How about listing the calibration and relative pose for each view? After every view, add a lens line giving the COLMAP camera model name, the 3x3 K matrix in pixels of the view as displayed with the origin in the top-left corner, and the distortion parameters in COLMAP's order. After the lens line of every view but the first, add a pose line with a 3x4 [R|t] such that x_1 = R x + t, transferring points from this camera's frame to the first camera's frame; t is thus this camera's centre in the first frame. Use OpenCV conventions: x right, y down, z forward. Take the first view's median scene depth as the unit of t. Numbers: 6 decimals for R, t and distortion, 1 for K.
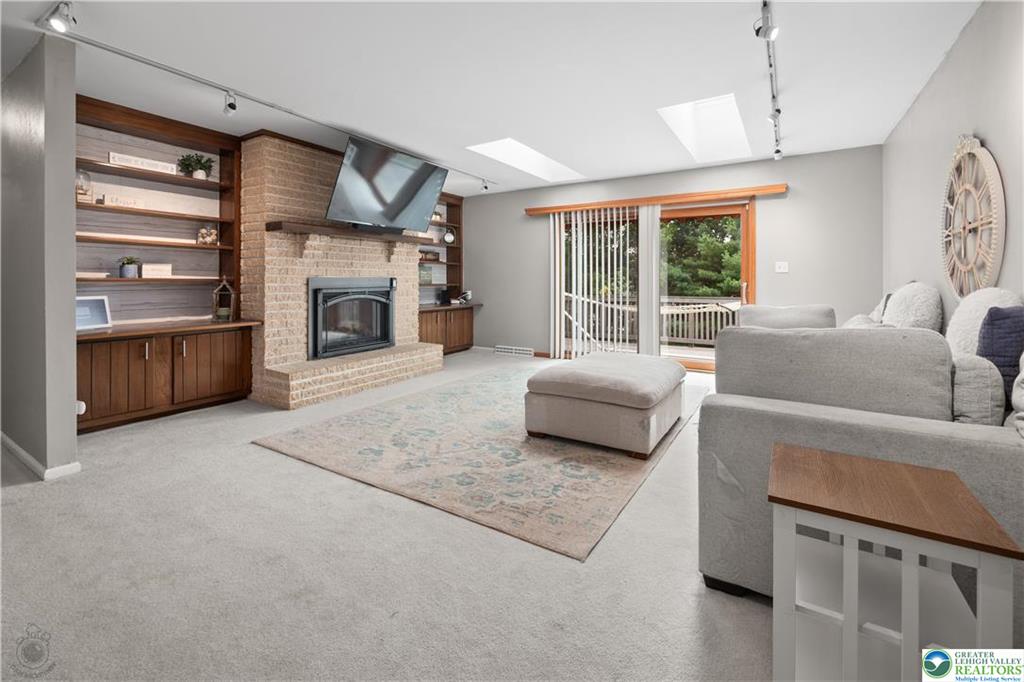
lens RADIAL K [[438.8, 0, 515.0], [0, 438.8, 276.8], [0, 0, 1]] dist [-0.002334, -0.000116]
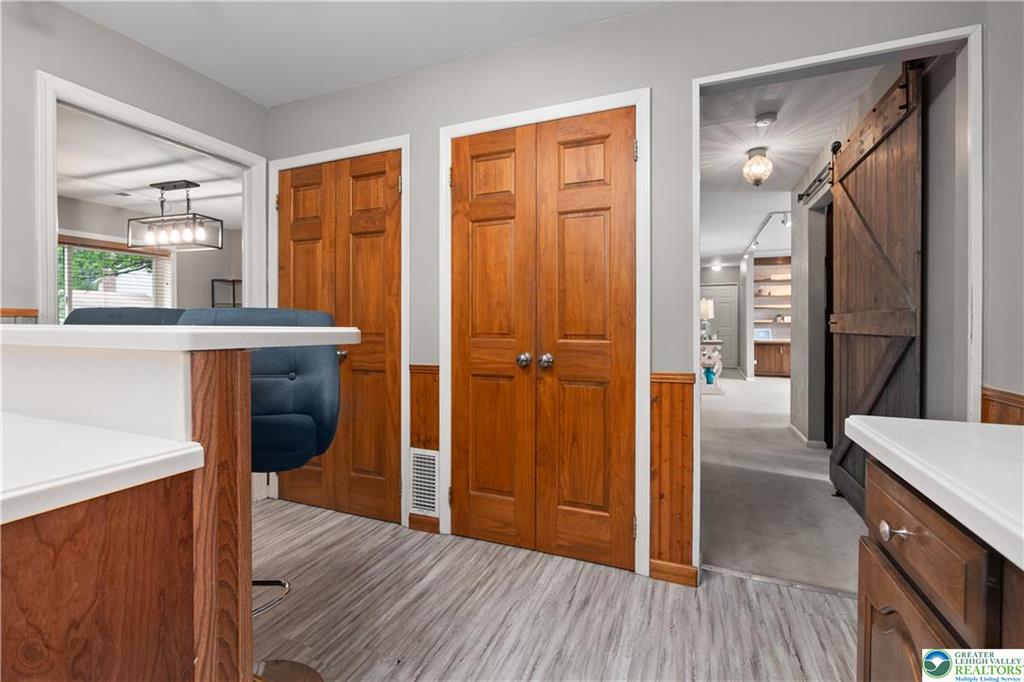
lens RADIAL K [[443.9, 0, 510.4], [0, 443.9, 327.0], [0, 0, 1]] dist [-0.003094, -0.000199]
pose [[0.160445, 0.007347, -0.987017, 1.960198], [0.004417, 0.999957, 0.008162, 0.003121], [0.987035, -0.005669, 0.160406, -1.319227]]
